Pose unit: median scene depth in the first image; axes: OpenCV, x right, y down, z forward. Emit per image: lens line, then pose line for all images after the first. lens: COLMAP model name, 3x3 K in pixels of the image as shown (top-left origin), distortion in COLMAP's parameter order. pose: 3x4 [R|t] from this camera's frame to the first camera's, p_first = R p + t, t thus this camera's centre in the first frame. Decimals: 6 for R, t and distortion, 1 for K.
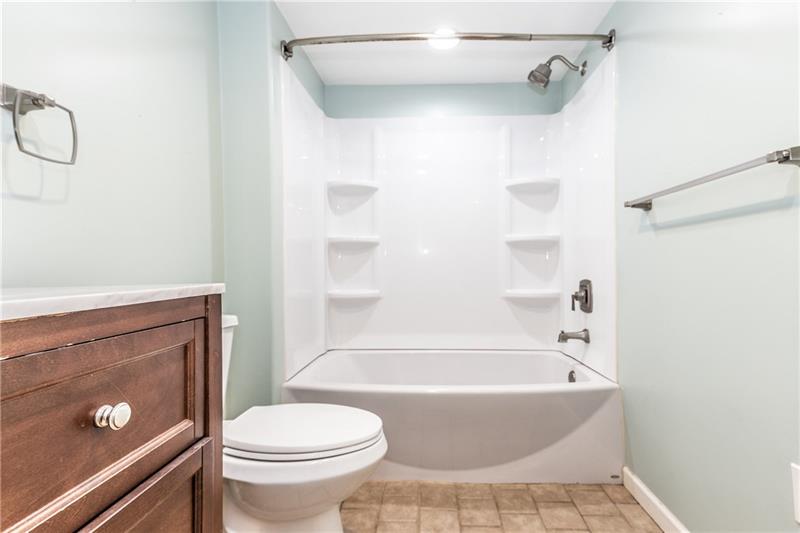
lens RADIAL K [[373.4, 0, 427.3], [0, 373.4, 265.4], [0, 0, 1]] dist [0.049338, -0.000189]
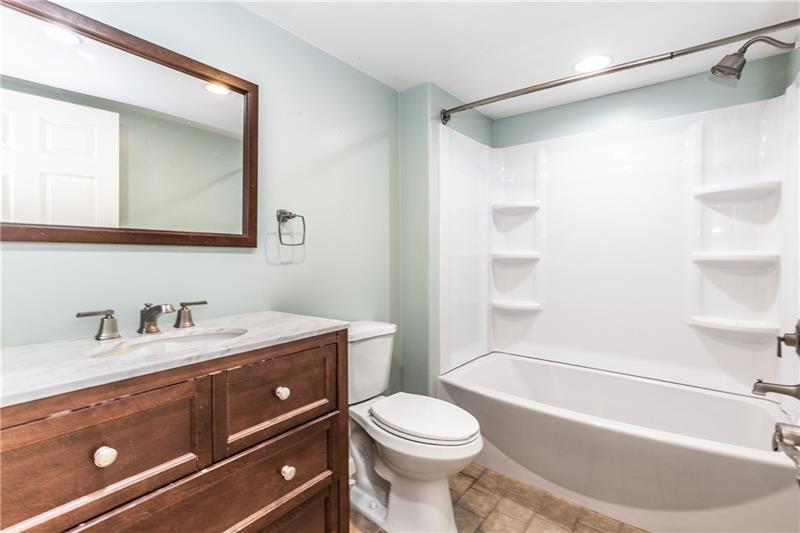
lens RADIAL K [[373.4, 0, 427.3], [0, 373.4, 265.4], [0, 0, 1]] dist [0.049338, -0.000189]
pose [[0.840716, 0.034341, -0.540387, 0.276277], [-0.017907, 0.999204, 0.035638, -0.115502], [0.541180, -0.020285, 0.840662, -0.091019]]
